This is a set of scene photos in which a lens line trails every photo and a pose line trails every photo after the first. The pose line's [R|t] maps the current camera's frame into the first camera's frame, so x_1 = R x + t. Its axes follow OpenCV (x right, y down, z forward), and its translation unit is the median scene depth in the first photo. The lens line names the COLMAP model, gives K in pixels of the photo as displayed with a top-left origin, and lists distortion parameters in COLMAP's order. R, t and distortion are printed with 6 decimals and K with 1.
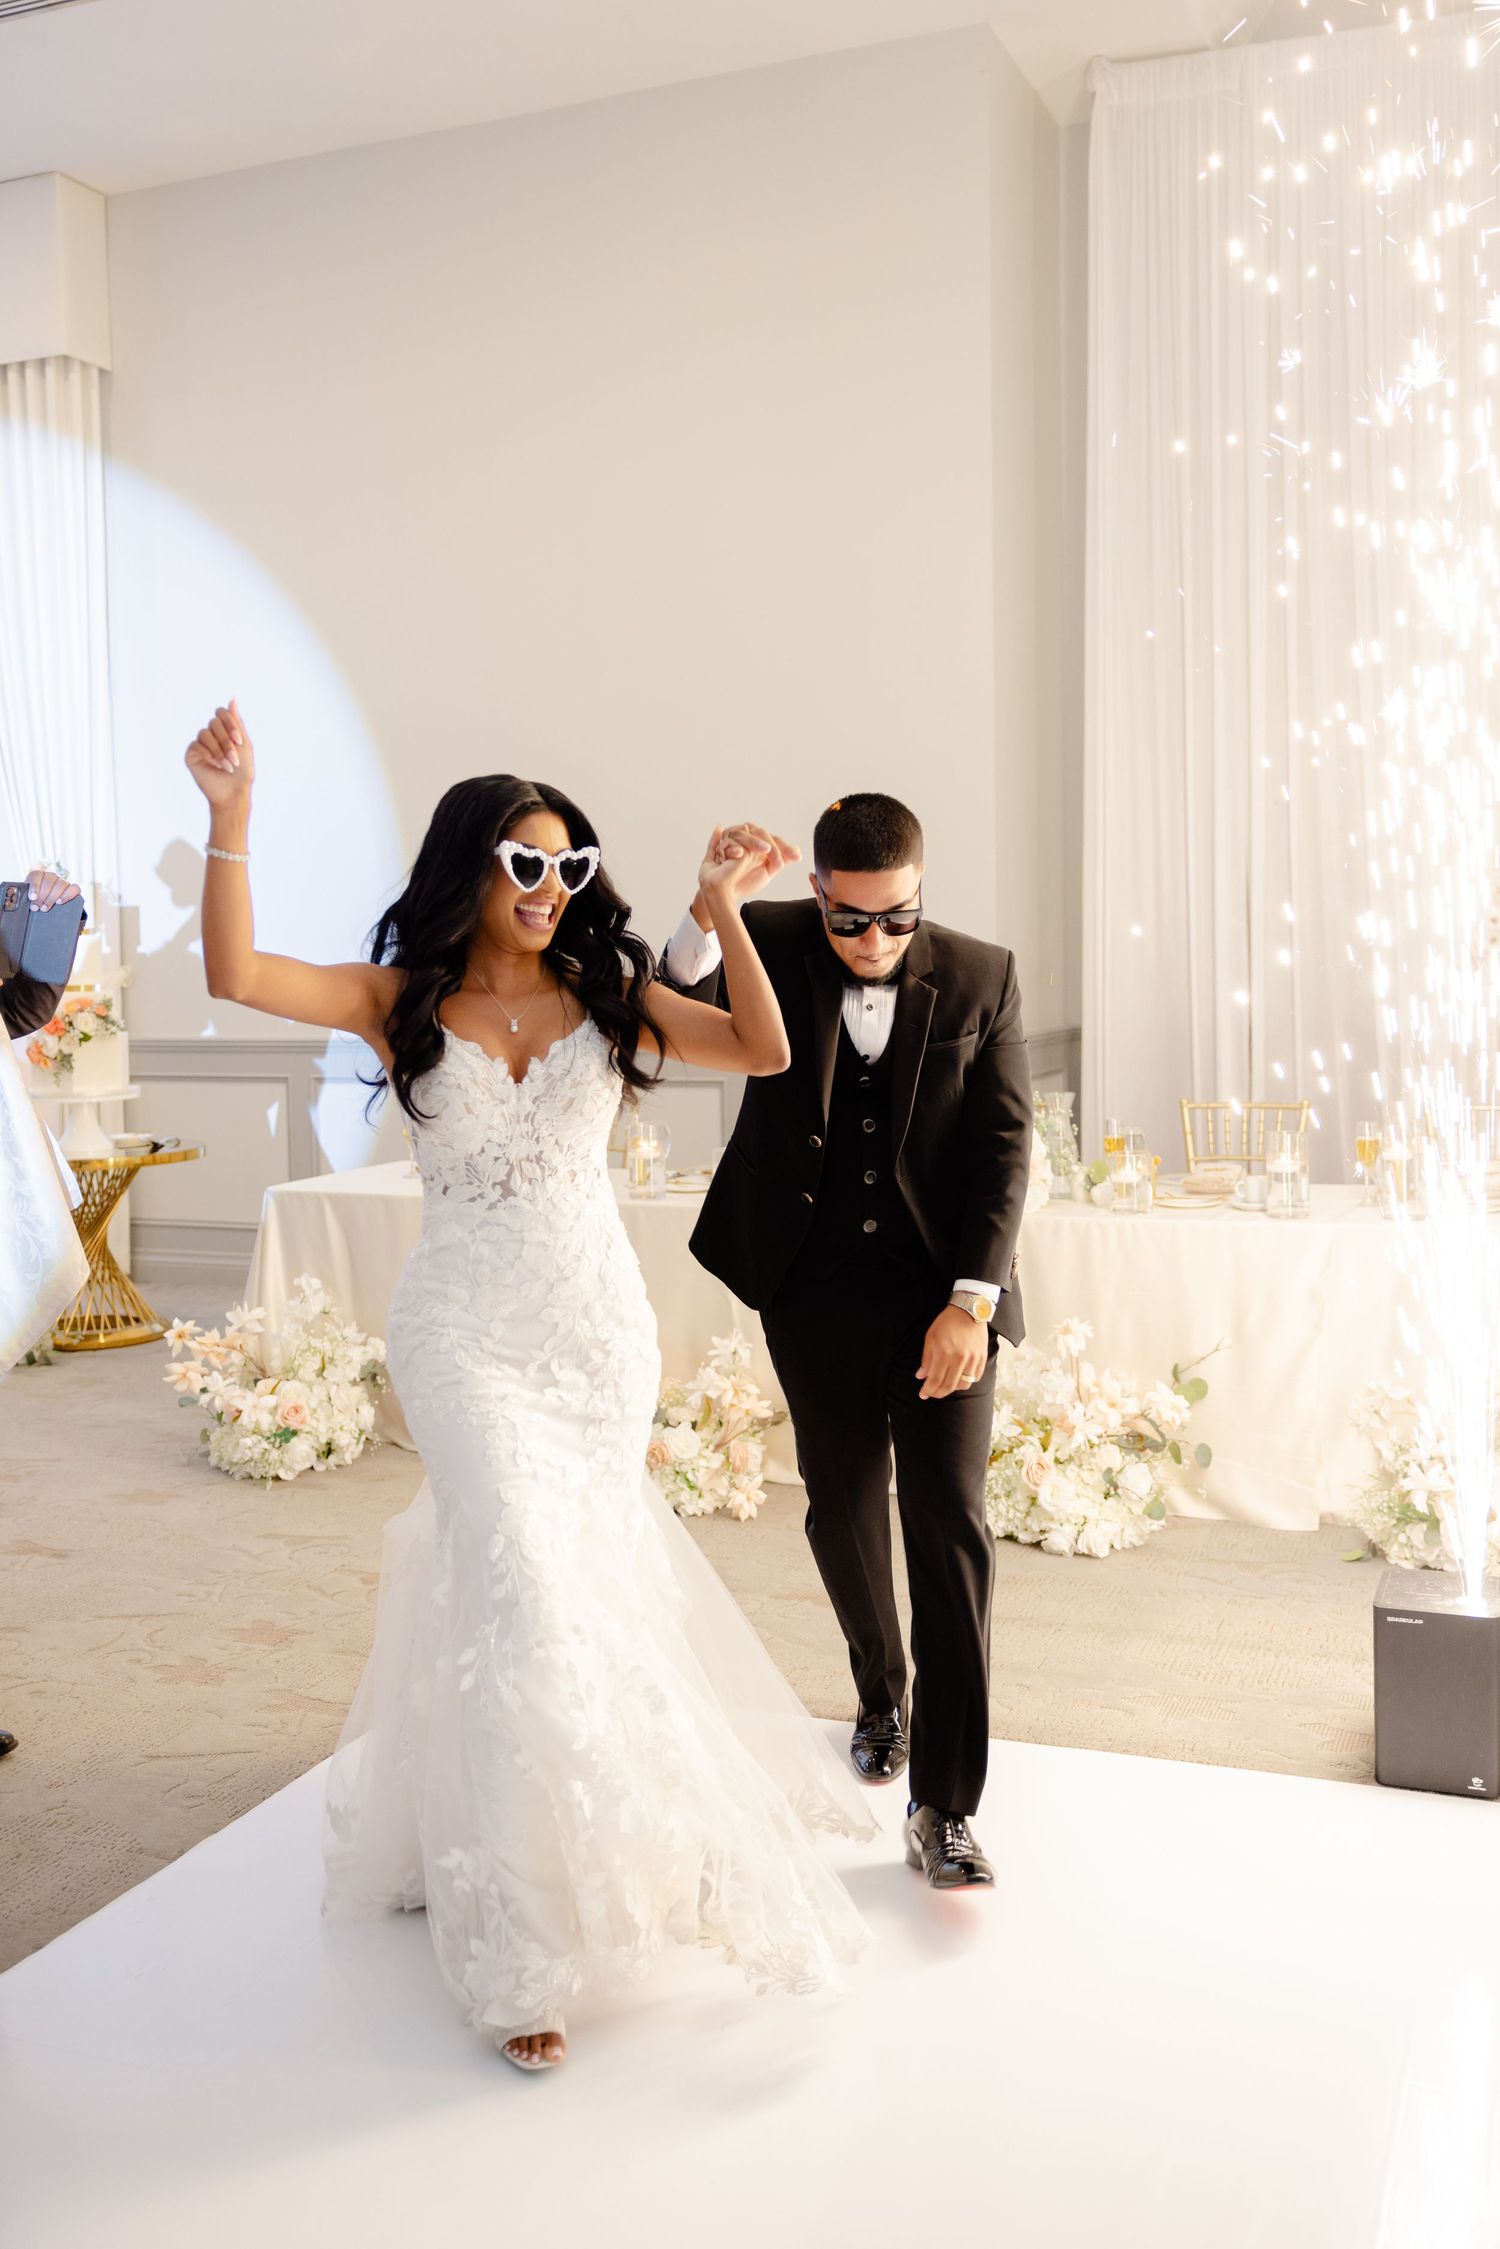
lens RADIAL K [[2004.1, 0, 786.9], [0, 2004.1, 1060.0], [0, 0, 1]] dist [0.003603, 0.005016]
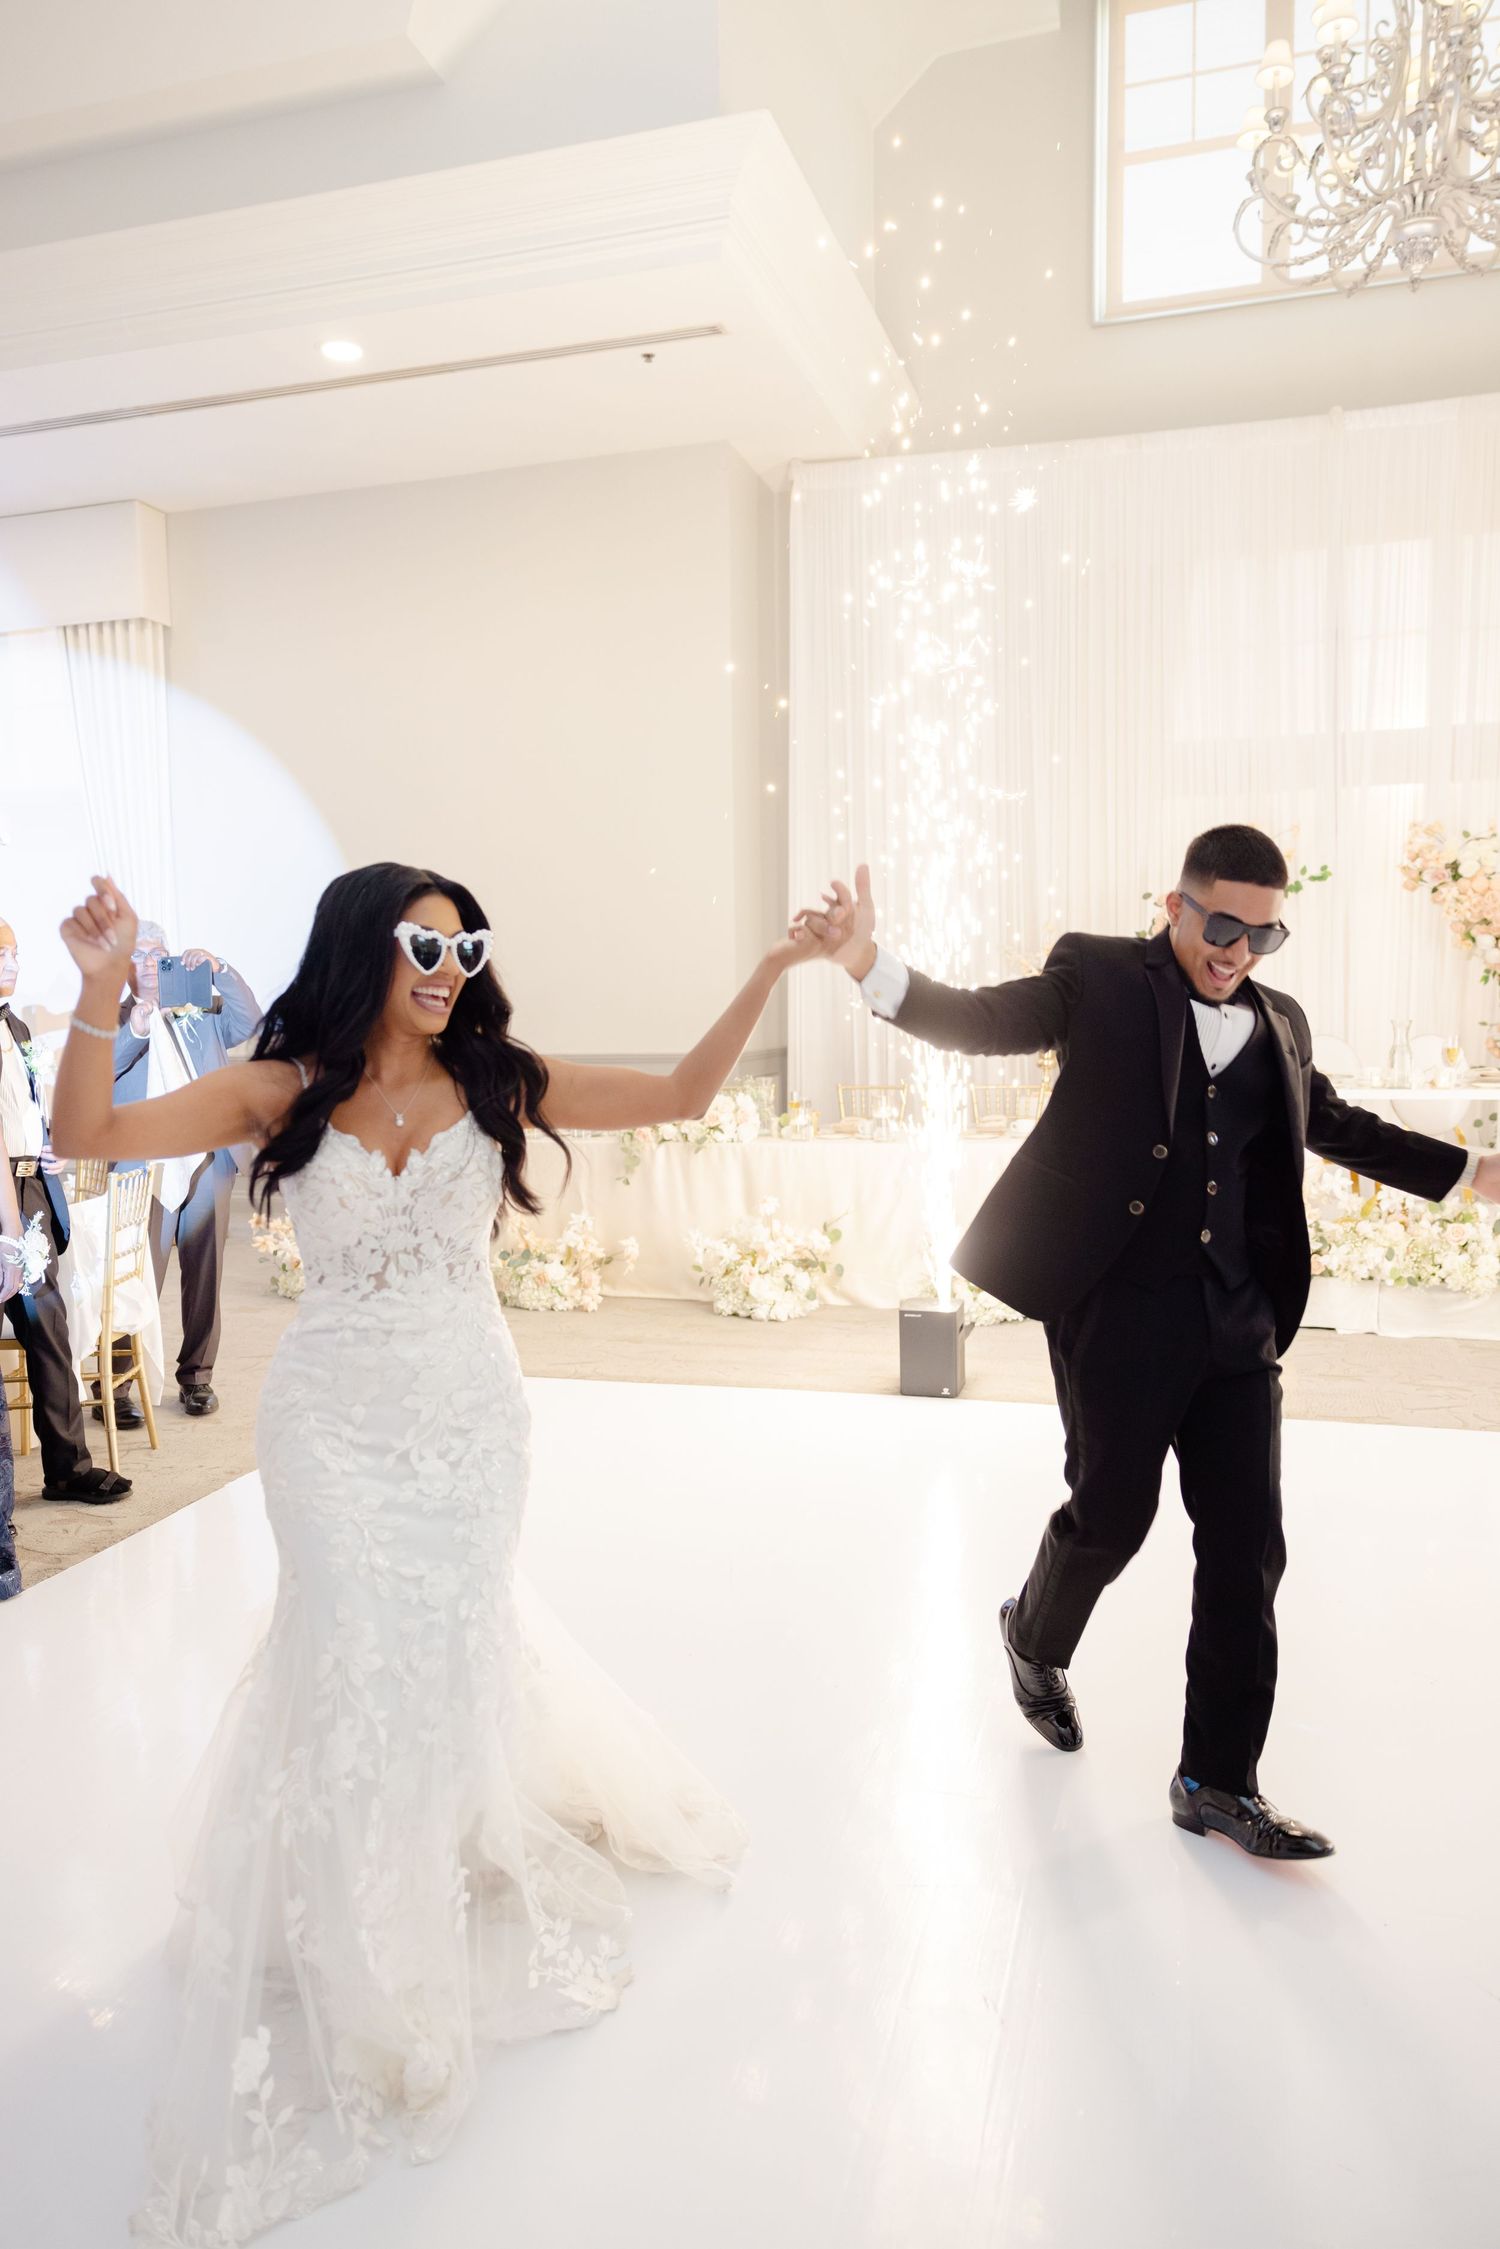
lens RADIAL K [[1514.1, 0, 744.5], [0, 1514.1, 1119.4], [0, 0, 1]] dist [0.002366, 0.001824]
pose [[0.995665, -0.006471, 0.092788, -0.007758], [0.004588, 0.999779, 0.020494, 0.026013], [-0.092900, -0.019980, 0.995475, -0.347353]]
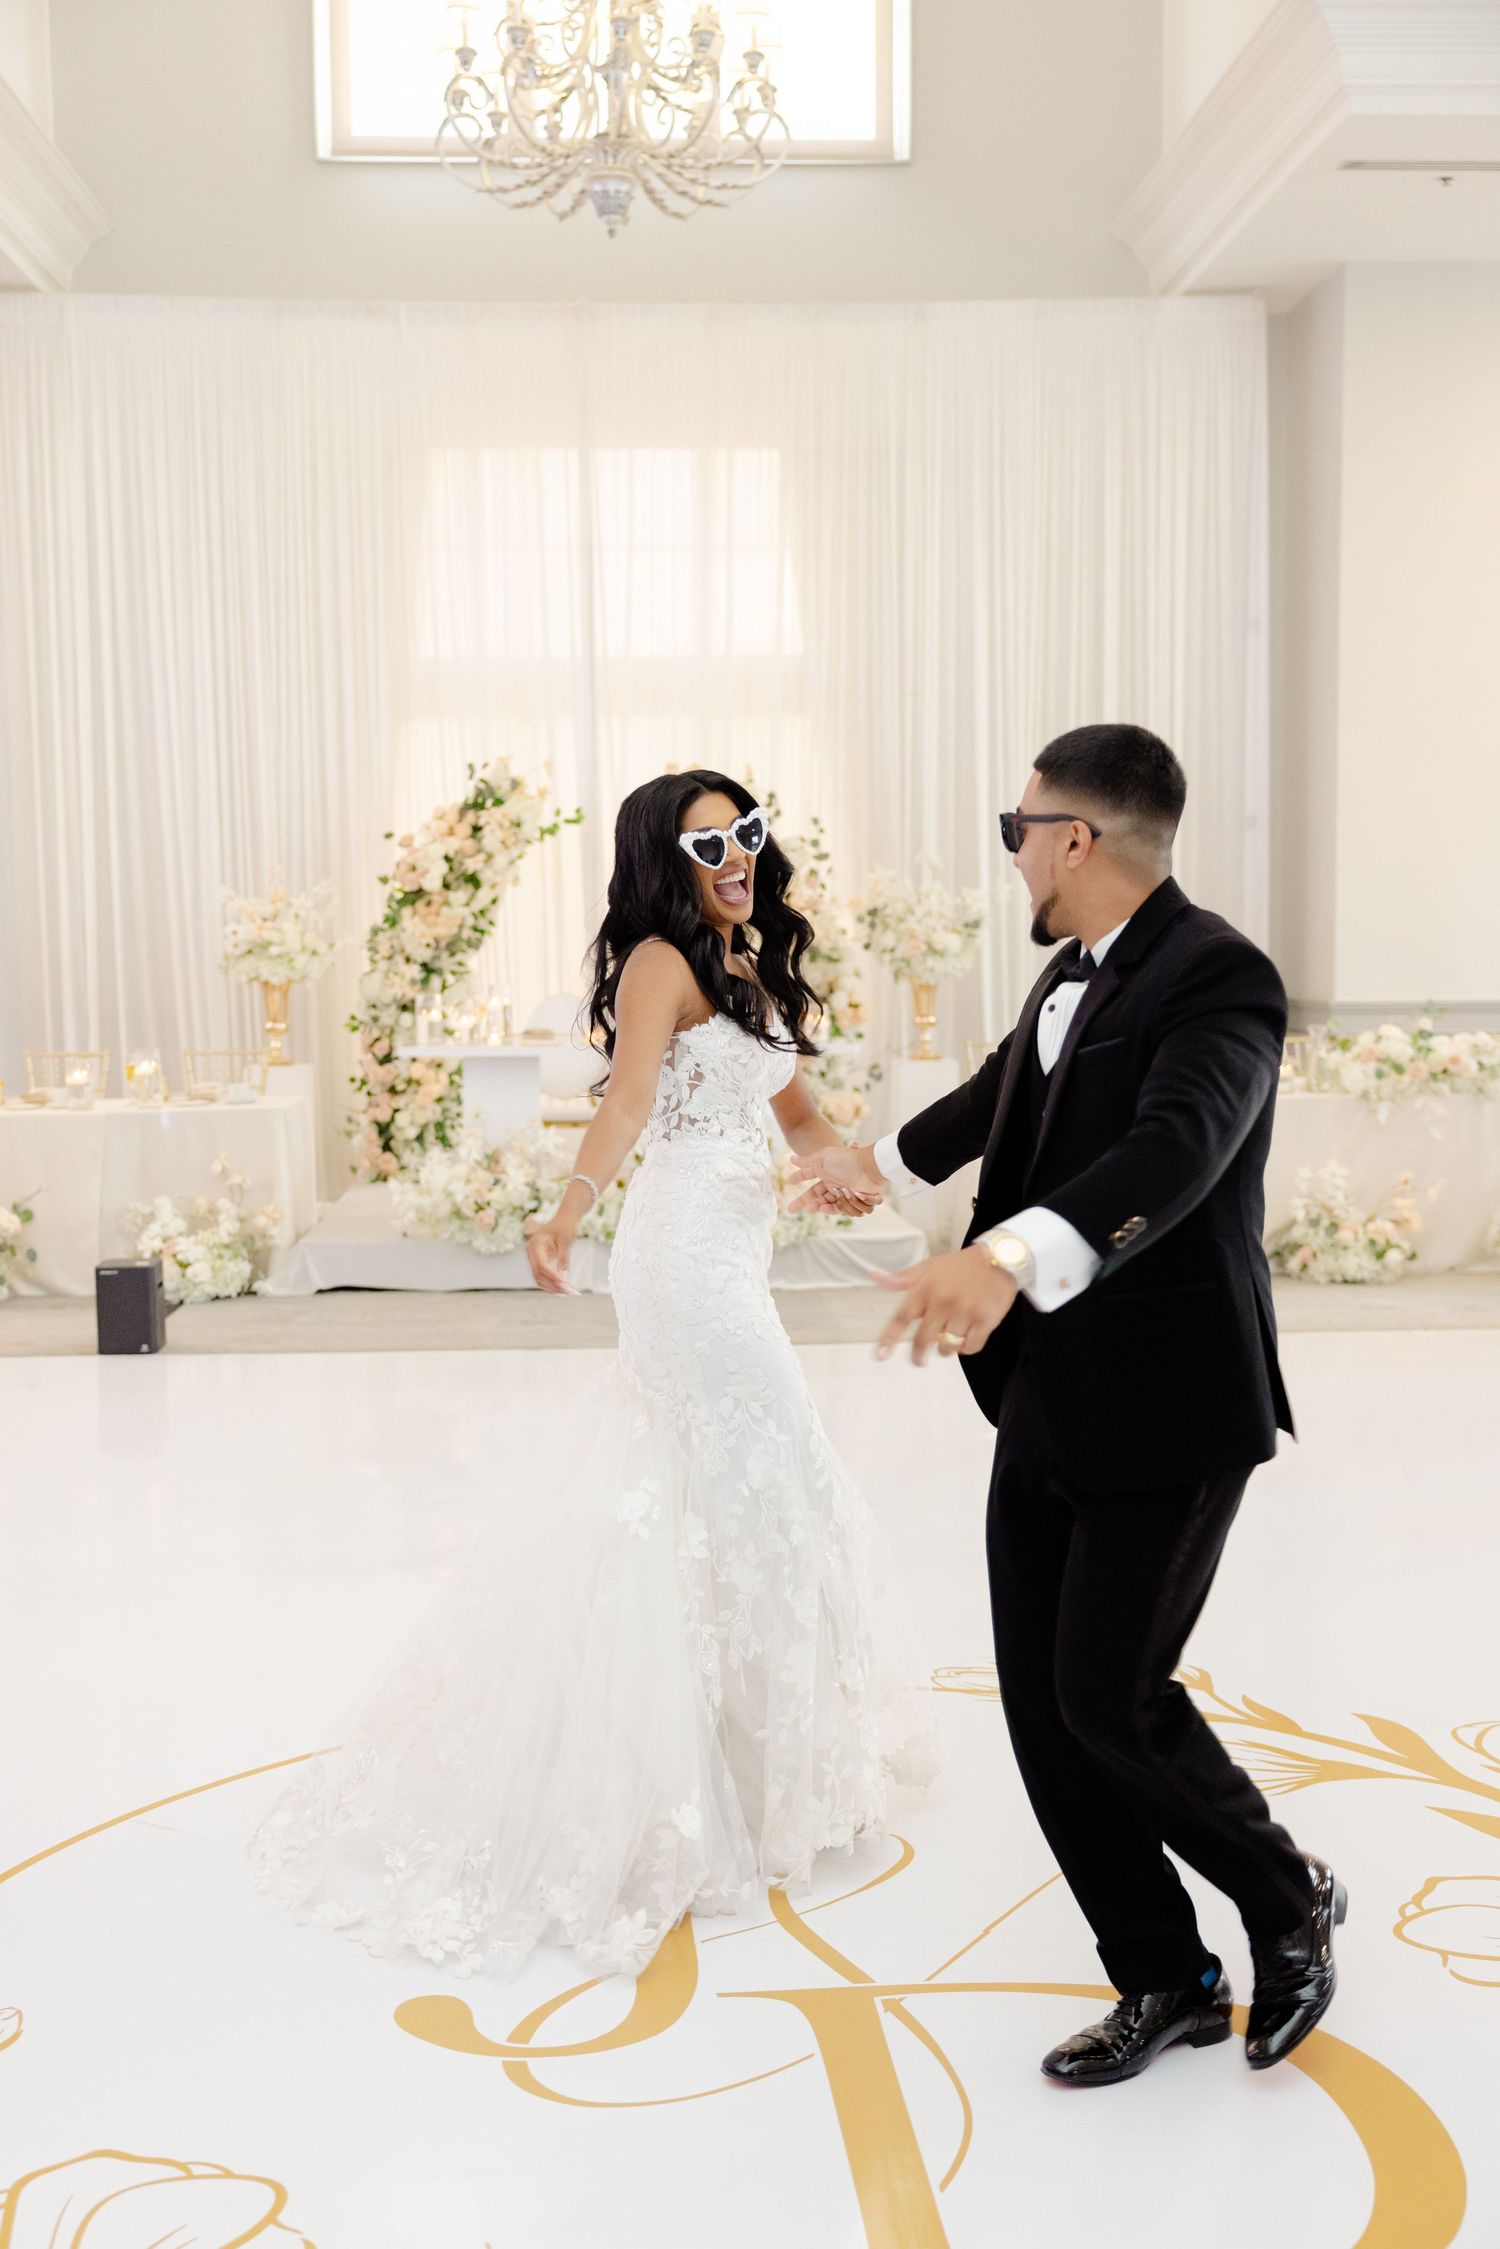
lens RADIAL K [[2460.0, 0, 709.3], [0, 2460.0, 1132.7], [0, 0, 1]] dist [0.013850, 0.022016]
pose [[0.911092, -0.024582, 0.411470, -0.106311], [0.019157, 0.999667, 0.017306, 0.064762], [-0.411759, -0.007885, 0.911259, -0.983672]]
